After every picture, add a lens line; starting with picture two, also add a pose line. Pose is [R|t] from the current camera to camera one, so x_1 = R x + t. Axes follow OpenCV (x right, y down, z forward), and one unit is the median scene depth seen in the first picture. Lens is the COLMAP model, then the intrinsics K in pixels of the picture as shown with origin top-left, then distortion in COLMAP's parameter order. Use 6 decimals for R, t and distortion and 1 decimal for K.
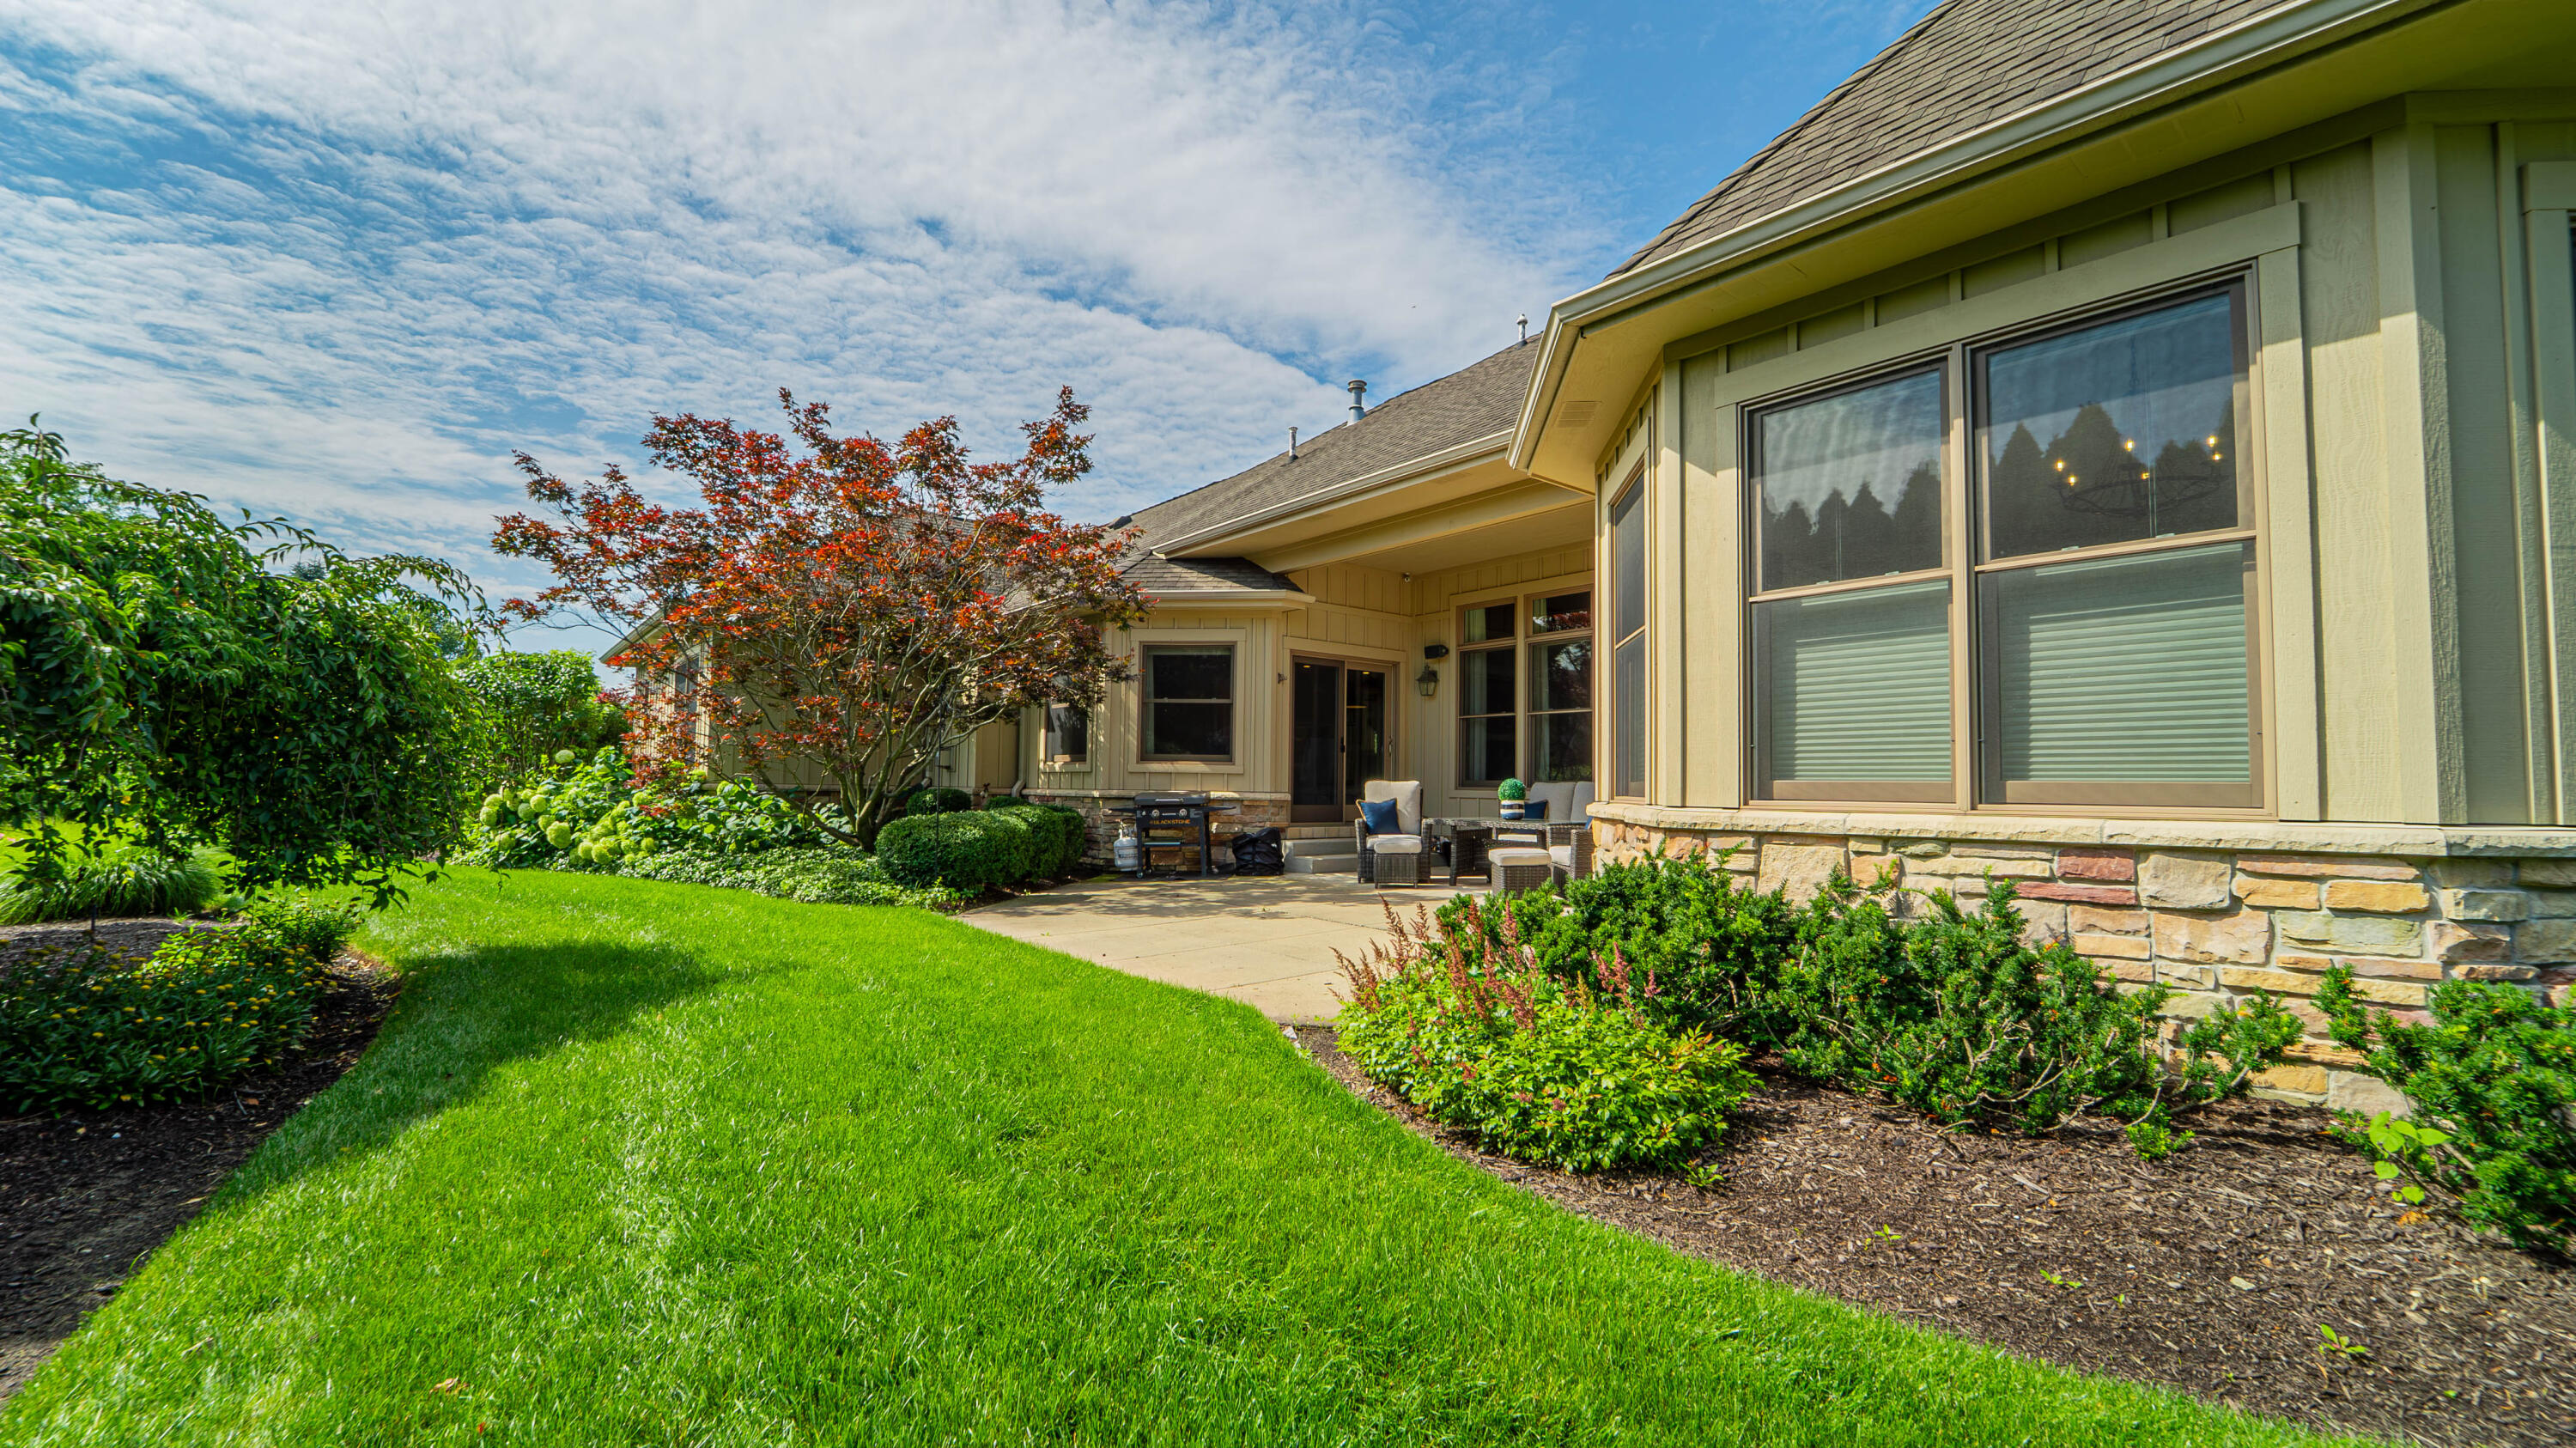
lens RADIAL K [[1054.8, 0, 1293.9], [0, 1054.8, 726.4], [0, 0, 1]] dist [-0.015204, 0.002734]
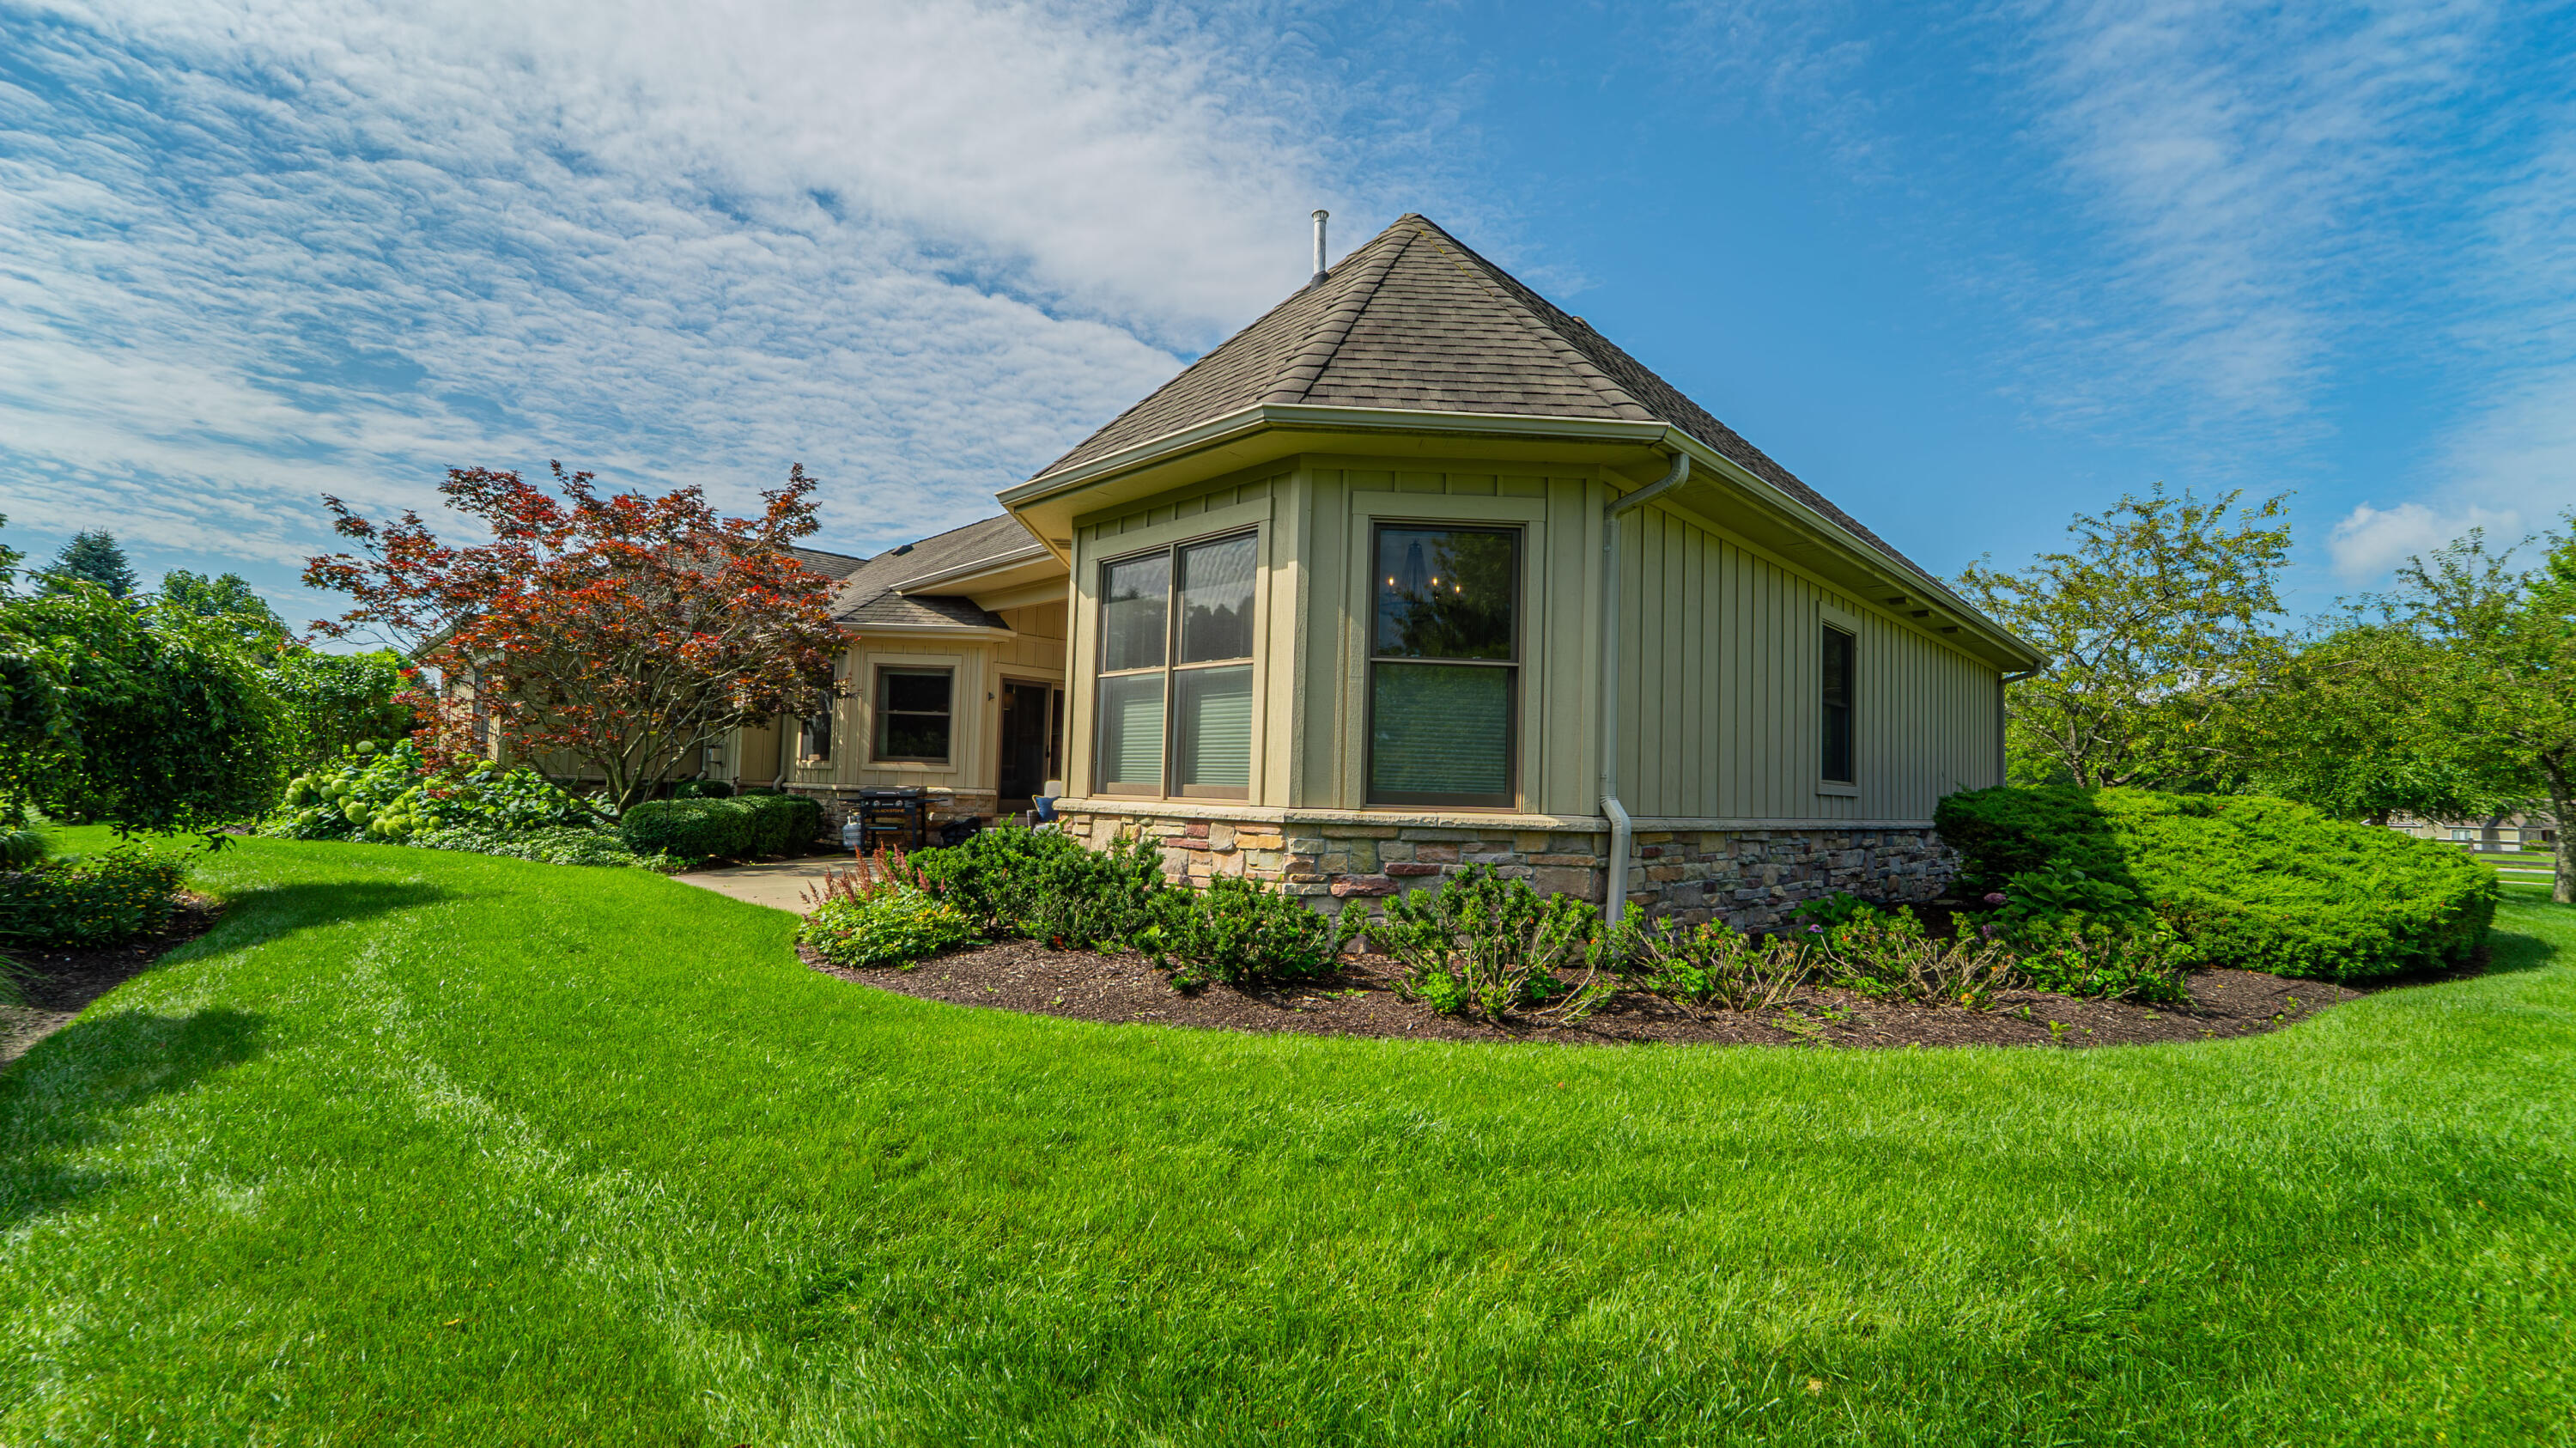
lens RADIAL K [[1054.8, 0, 1288.9], [0, 1054.8, 707.5], [0, 0, 1]] dist [-0.015204, 0.002734]
pose [[0.994305, 0.026901, 0.103117, 0.265269], [-0.024774, 0.999454, -0.021852, -0.018235], [-0.103648, 0.019173, 0.994429, -0.338157]]
